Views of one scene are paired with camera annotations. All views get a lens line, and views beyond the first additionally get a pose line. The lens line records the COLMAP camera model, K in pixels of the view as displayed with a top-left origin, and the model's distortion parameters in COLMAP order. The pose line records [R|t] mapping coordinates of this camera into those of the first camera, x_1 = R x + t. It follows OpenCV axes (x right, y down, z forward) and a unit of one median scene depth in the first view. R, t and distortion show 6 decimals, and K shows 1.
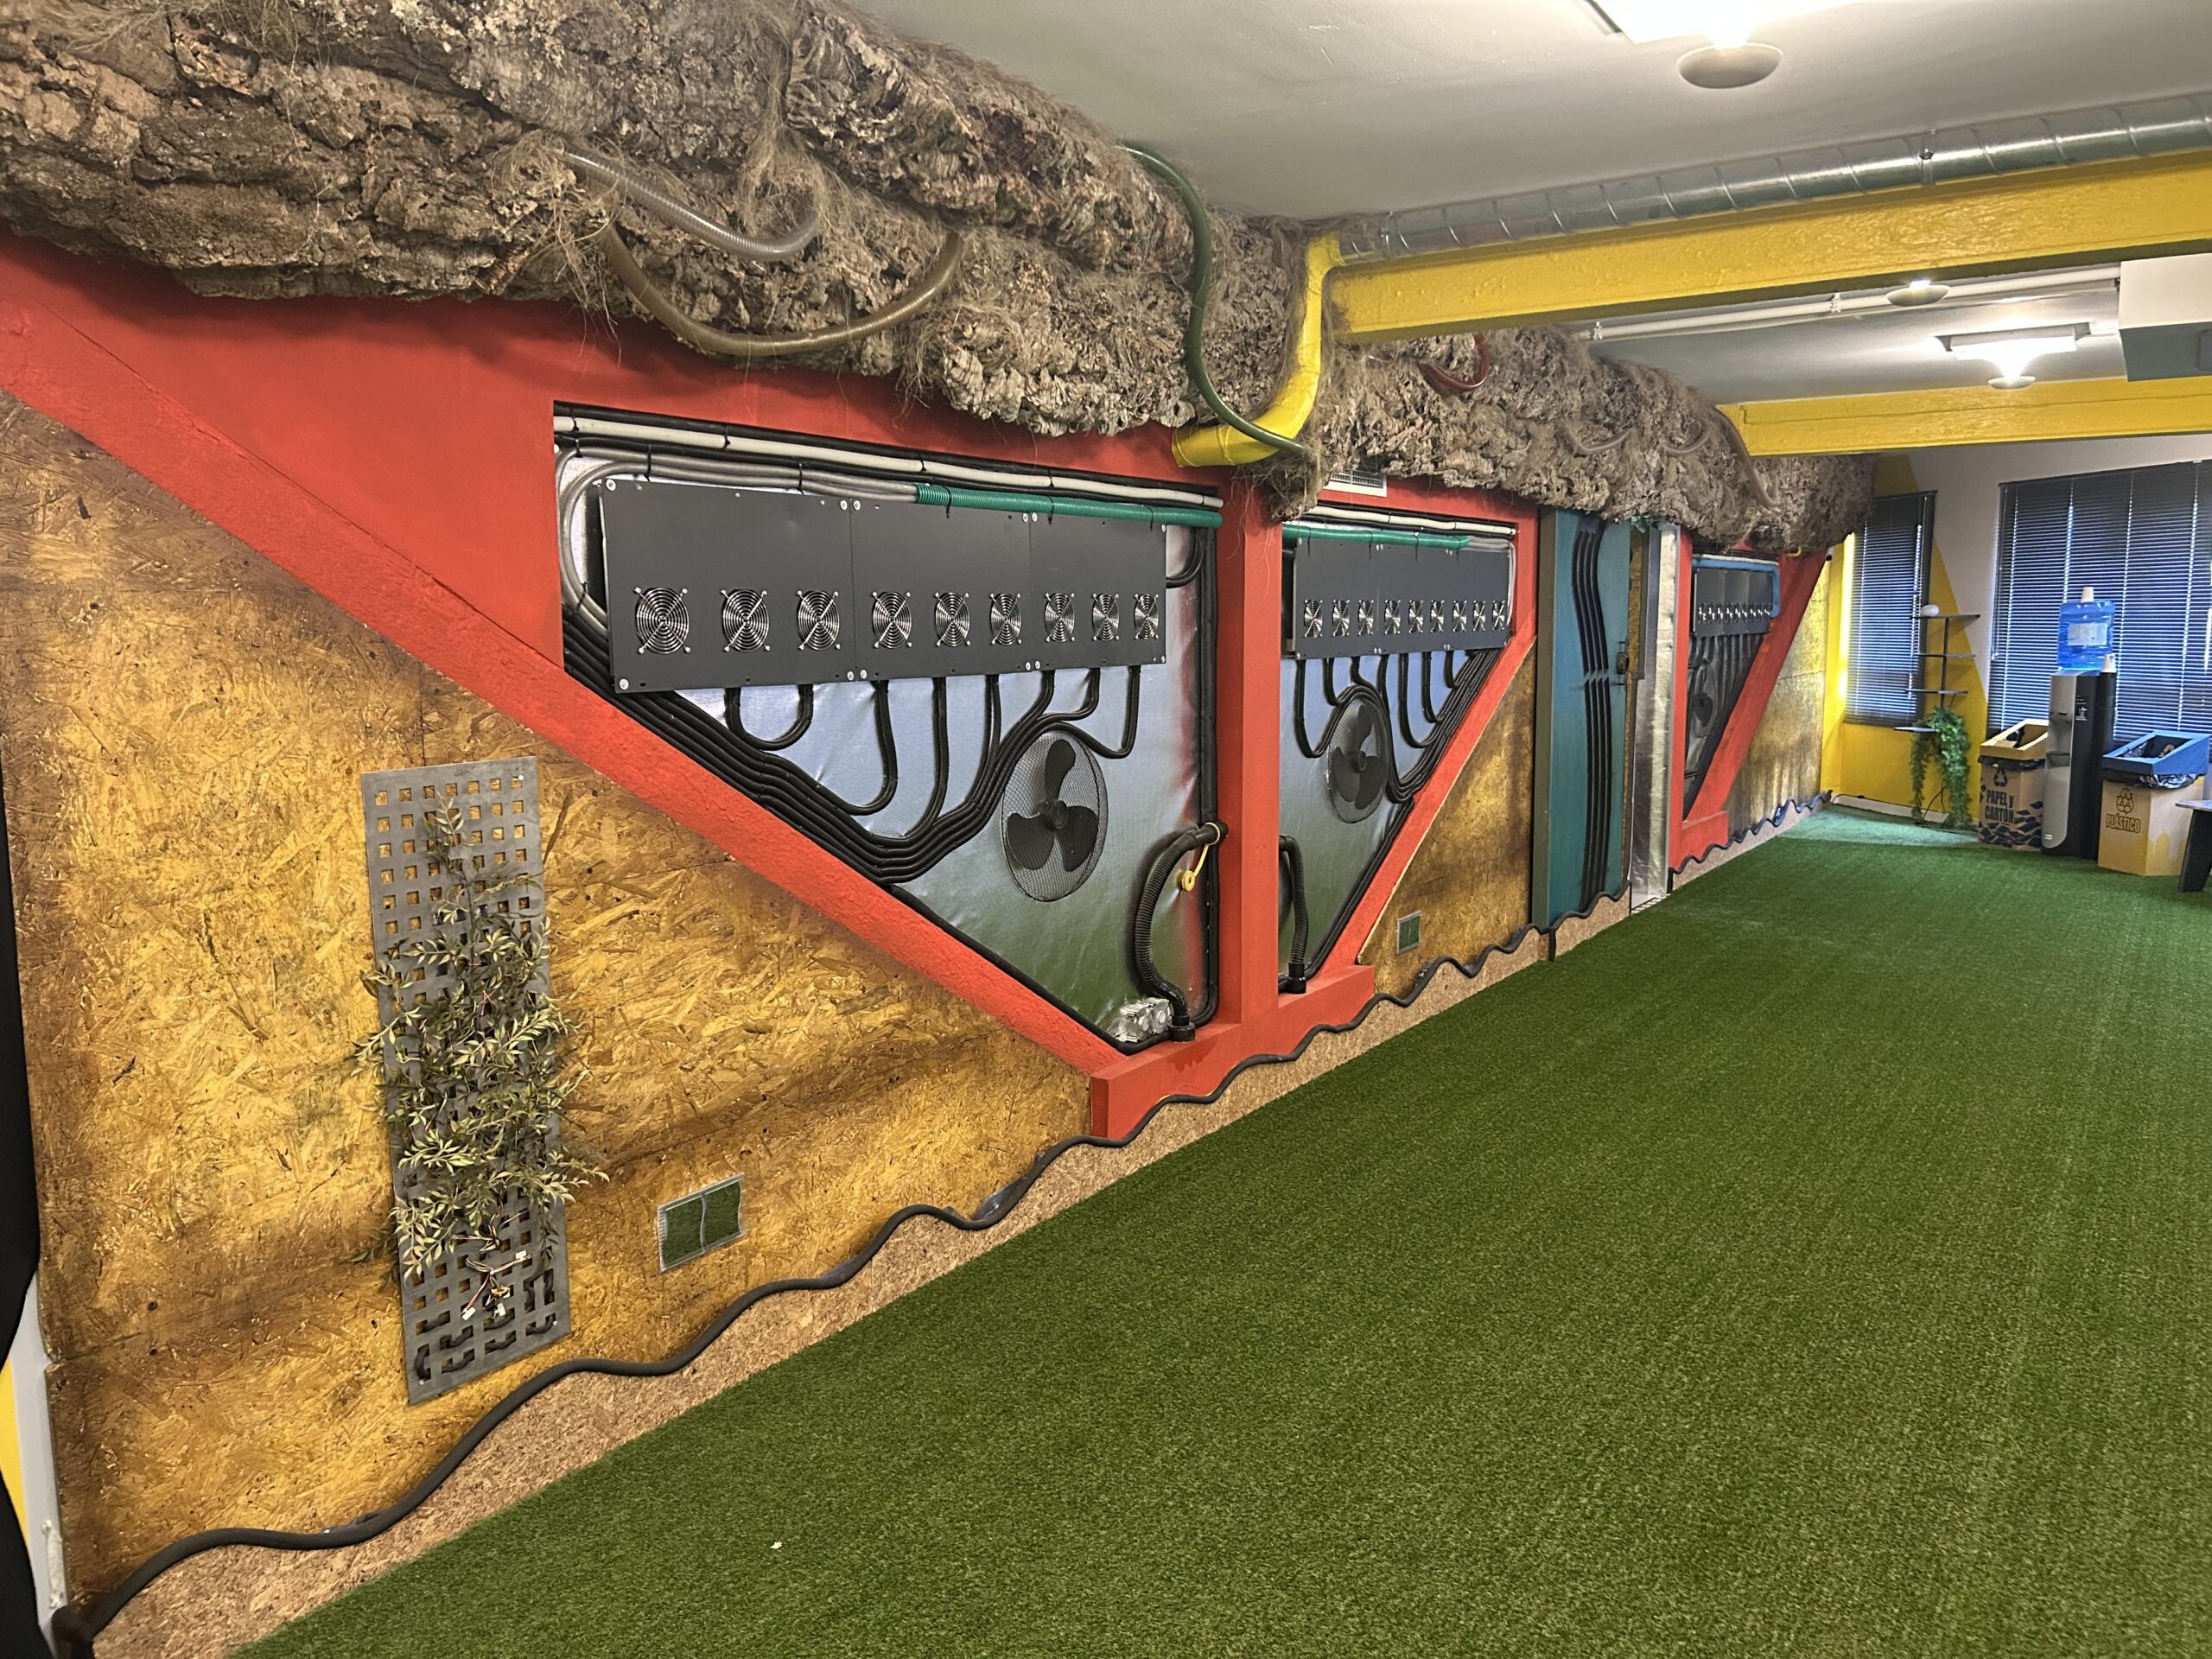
lens RADIAL K [[1670.7, 0, 1104.6], [0, 1670.7, 835.4], [0, 0, 1]] dist [0.049019, -0.037876]
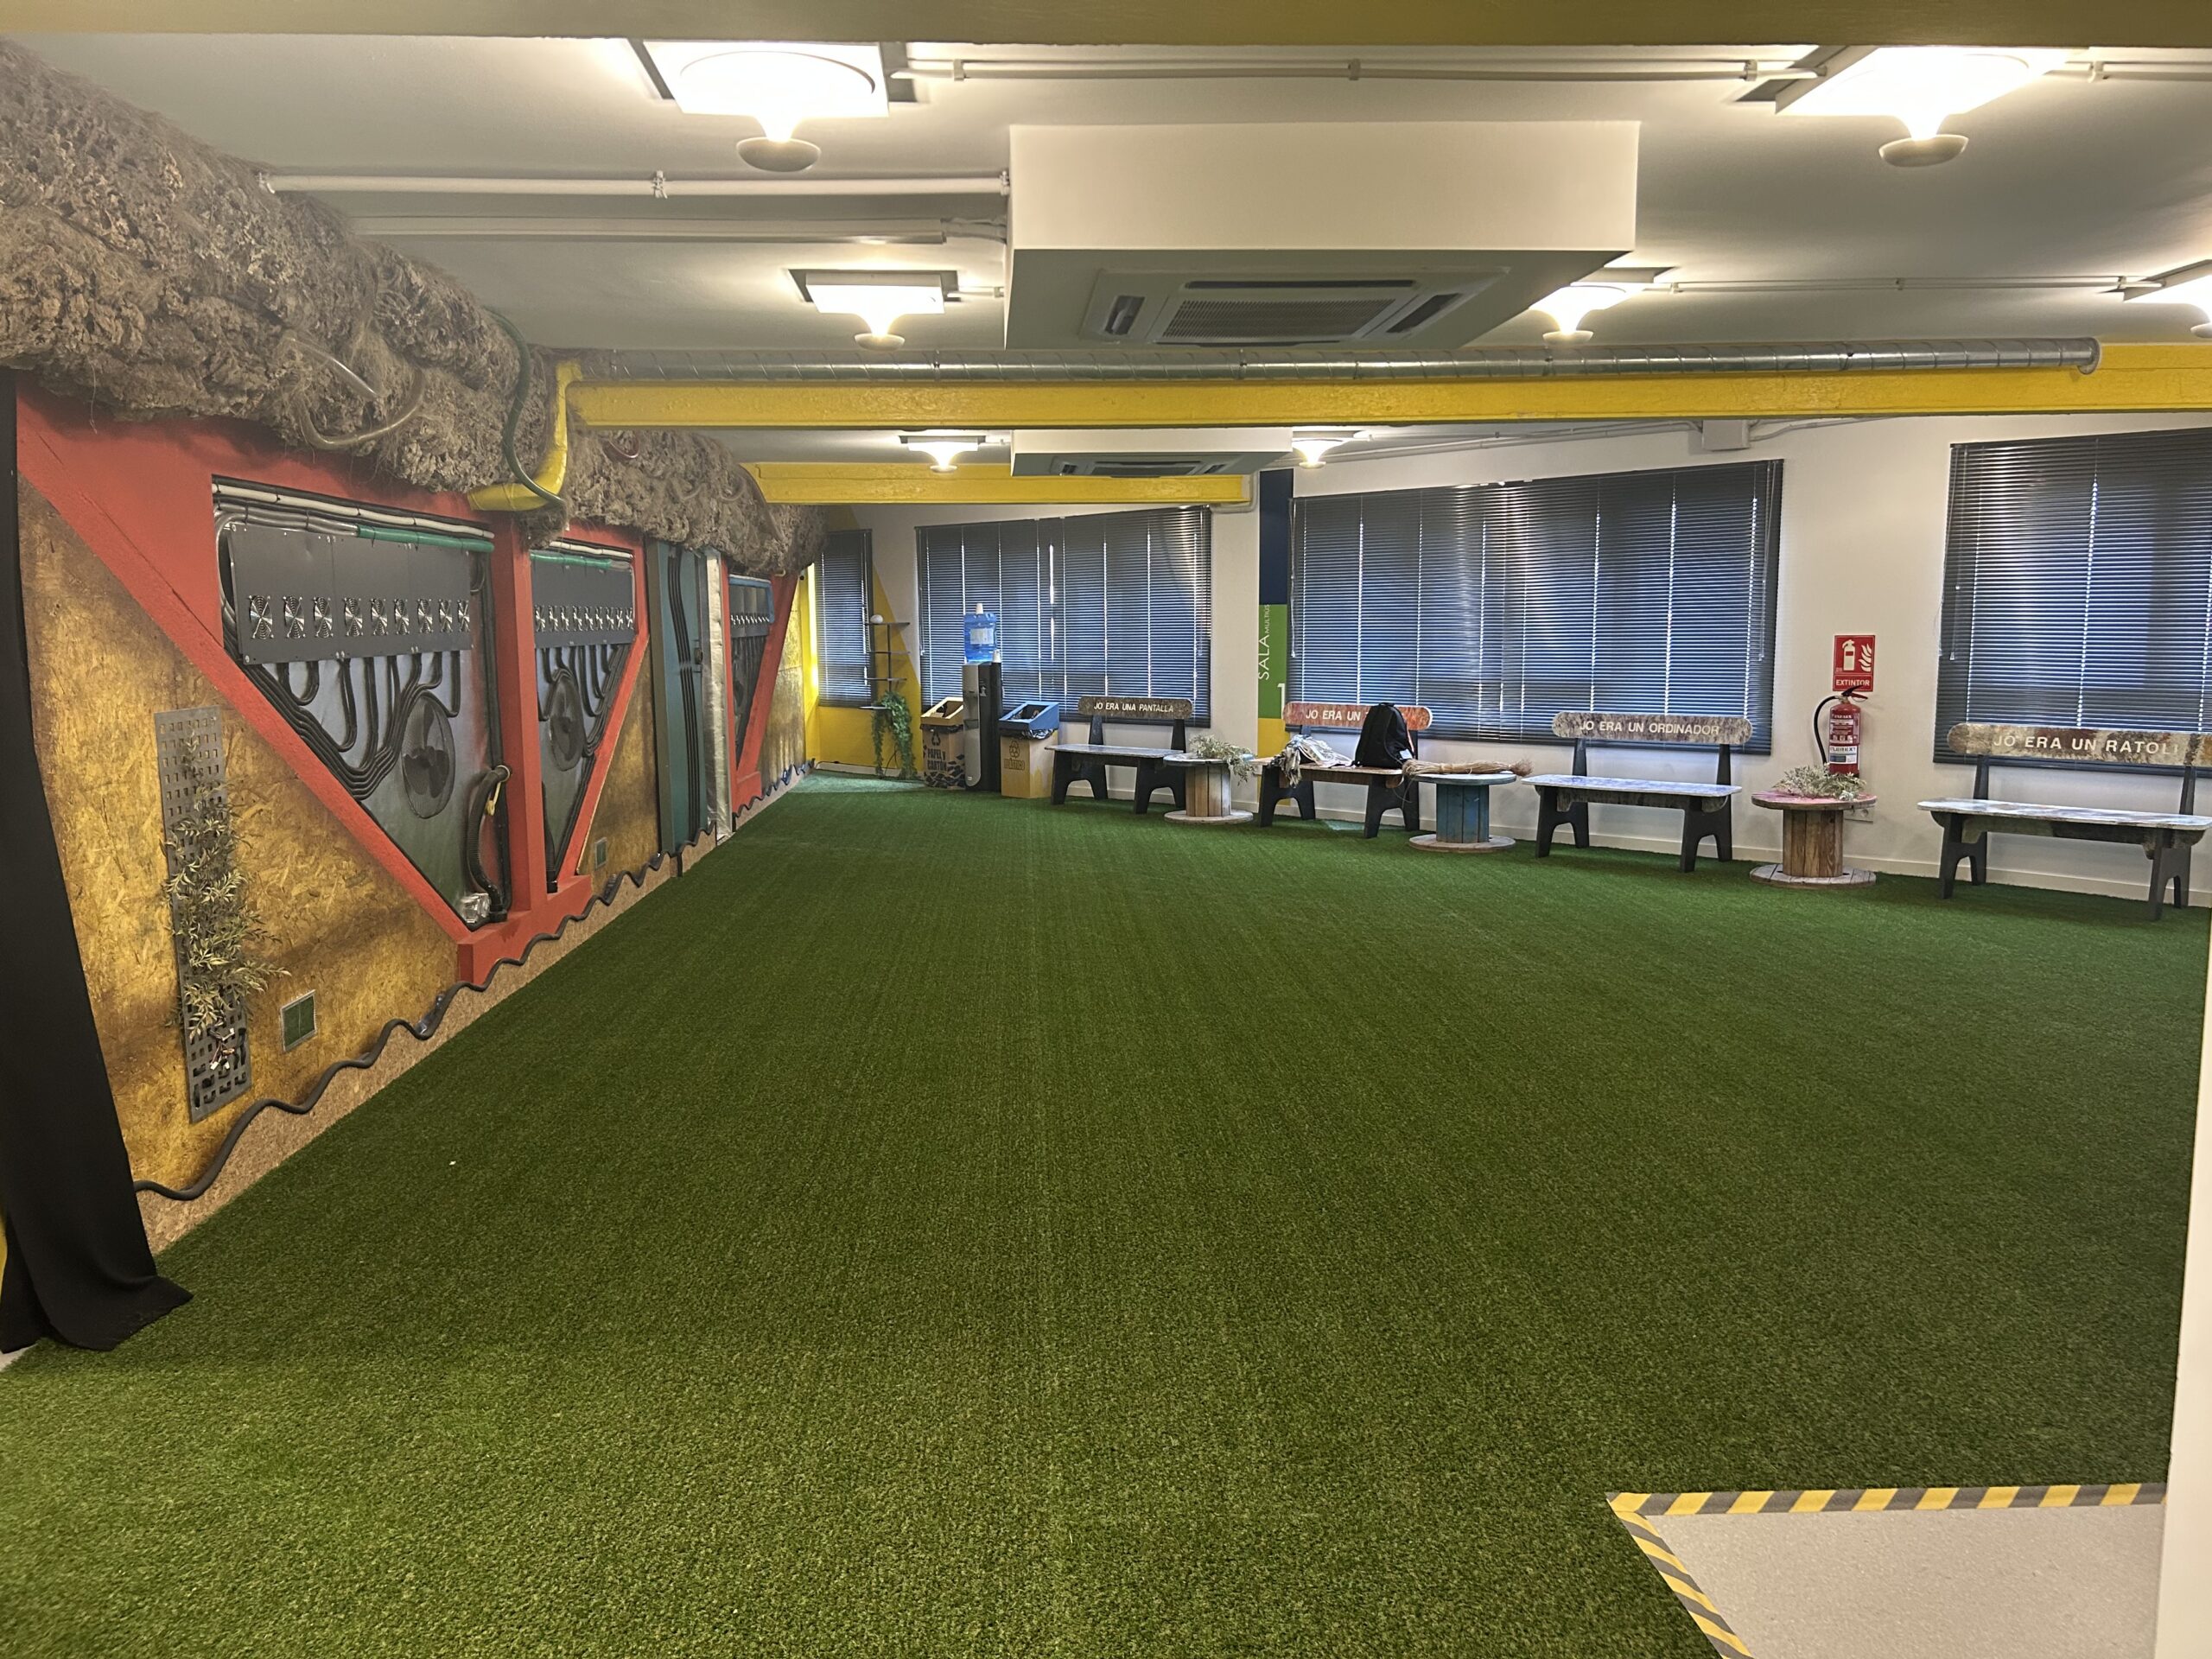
lens RADIAL K [[1670.7, 0, 1102.5], [0, 1670.7, 831.1], [0, 0, 1]] dist [0.049019, -0.037876]
pose [[0.811403, -0.071178, 0.580137, -0.386517], [0.075328, 0.997014, 0.016969, 0.067614], [-0.579613, 0.029932, 0.814342, -0.475076]]
